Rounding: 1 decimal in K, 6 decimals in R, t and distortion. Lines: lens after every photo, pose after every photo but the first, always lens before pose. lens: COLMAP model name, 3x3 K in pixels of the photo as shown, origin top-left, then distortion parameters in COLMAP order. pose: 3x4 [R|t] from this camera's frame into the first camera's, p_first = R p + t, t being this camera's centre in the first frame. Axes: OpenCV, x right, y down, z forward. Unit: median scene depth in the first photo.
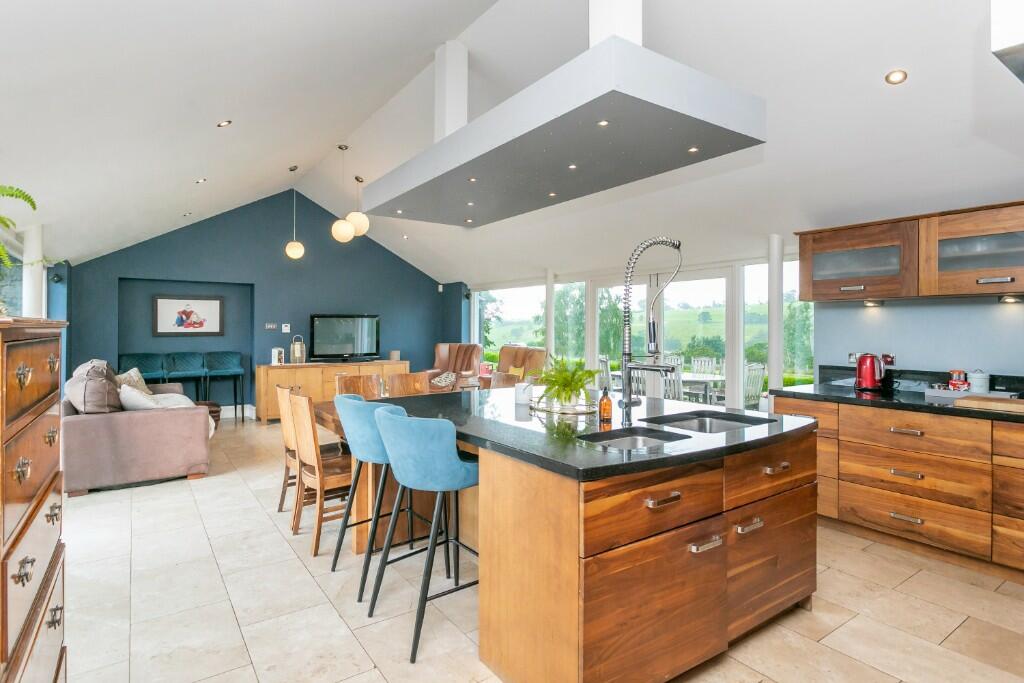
lens RADIAL K [[522.7, 0, 520.1], [0, 522.7, 324.8], [0, 0, 1]] dist [-0.007201, 0.000313]
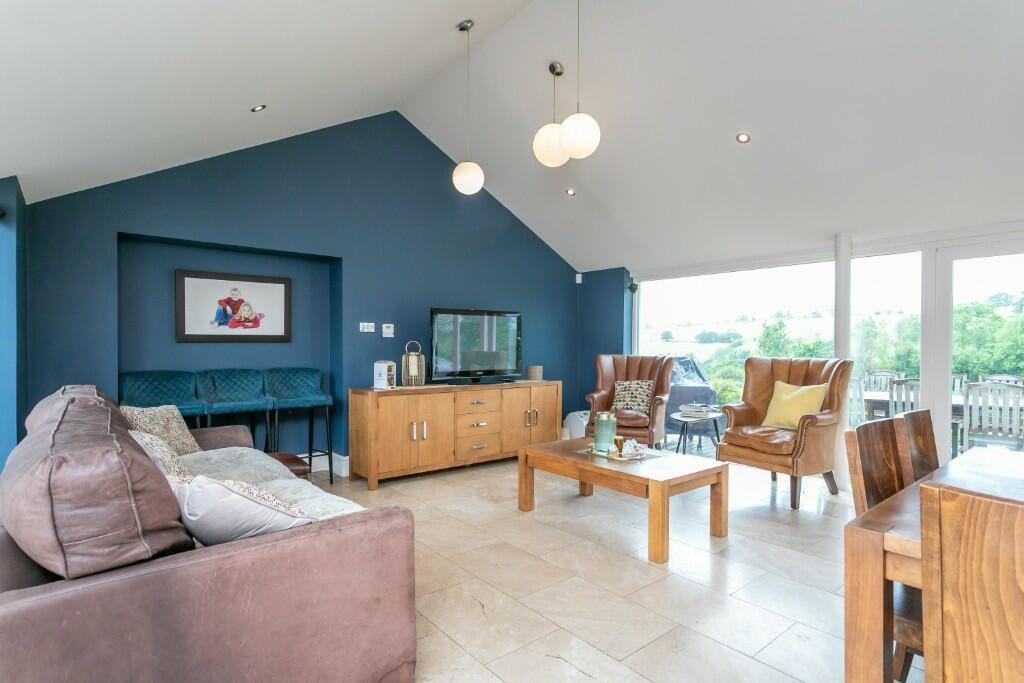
lens RADIAL K [[522.7, 0, 542.3], [0, 522.7, 347.1], [0, 0, 1]] dist [-0.007201, 0.000313]
pose [[0.997101, 0.000095, 0.076090, -0.327955], [-0.000907, 0.999943, 0.010639, 0.020780], [-0.076085, -0.010677, 0.997044, 0.373564]]
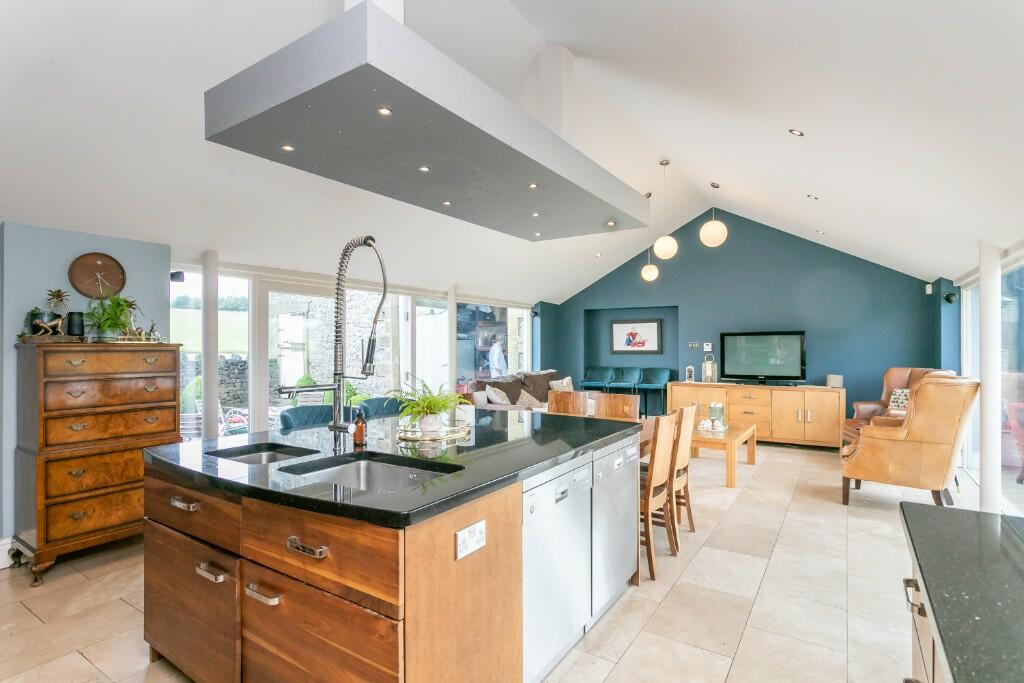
lens RADIAL K [[522.7, 0, 510.1], [0, 522.7, 345.6], [0, 0, 1]] dist [-0.007201, 0.000313]
pose [[0.366147, -0.004118, -0.930548, 0.367157], [0.008840, 0.999960, -0.000947, 0.001375], [0.930515, -0.007879, 0.366168, 0.292948]]
